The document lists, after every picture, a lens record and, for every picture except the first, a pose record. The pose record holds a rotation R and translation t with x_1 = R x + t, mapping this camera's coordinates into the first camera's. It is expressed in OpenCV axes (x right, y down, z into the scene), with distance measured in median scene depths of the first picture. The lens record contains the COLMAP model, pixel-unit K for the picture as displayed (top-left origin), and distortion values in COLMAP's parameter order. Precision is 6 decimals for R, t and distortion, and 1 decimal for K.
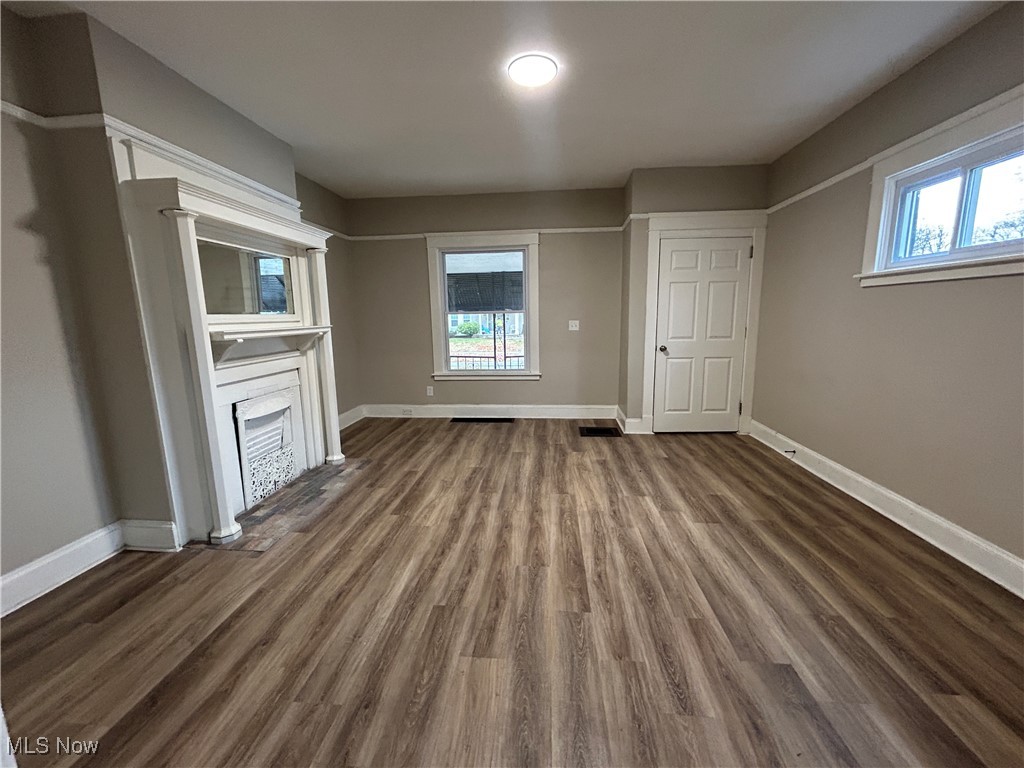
lens RADIAL K [[414.4, 0, 509.9], [0, 414.4, 383.5], [0, 0, 1]] dist [0.001399, 0.000376]
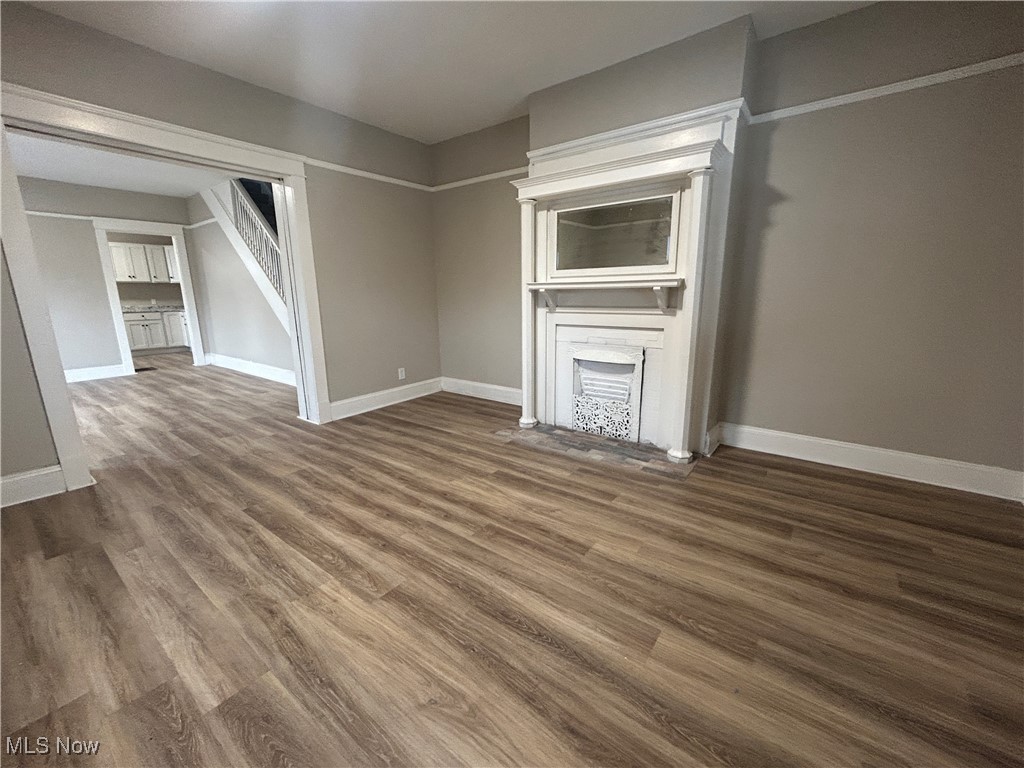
lens RADIAL K [[414.4, 0, 509.9], [0, 414.4, 383.5], [0, 0, 1]] dist [0.001399, 0.000376]
pose [[-0.532346, 0.201346, -0.822233, 0.477691], [-0.120307, 0.943448, 0.308920, -0.194500], [0.837934, 0.263373, -0.478018, 1.450364]]
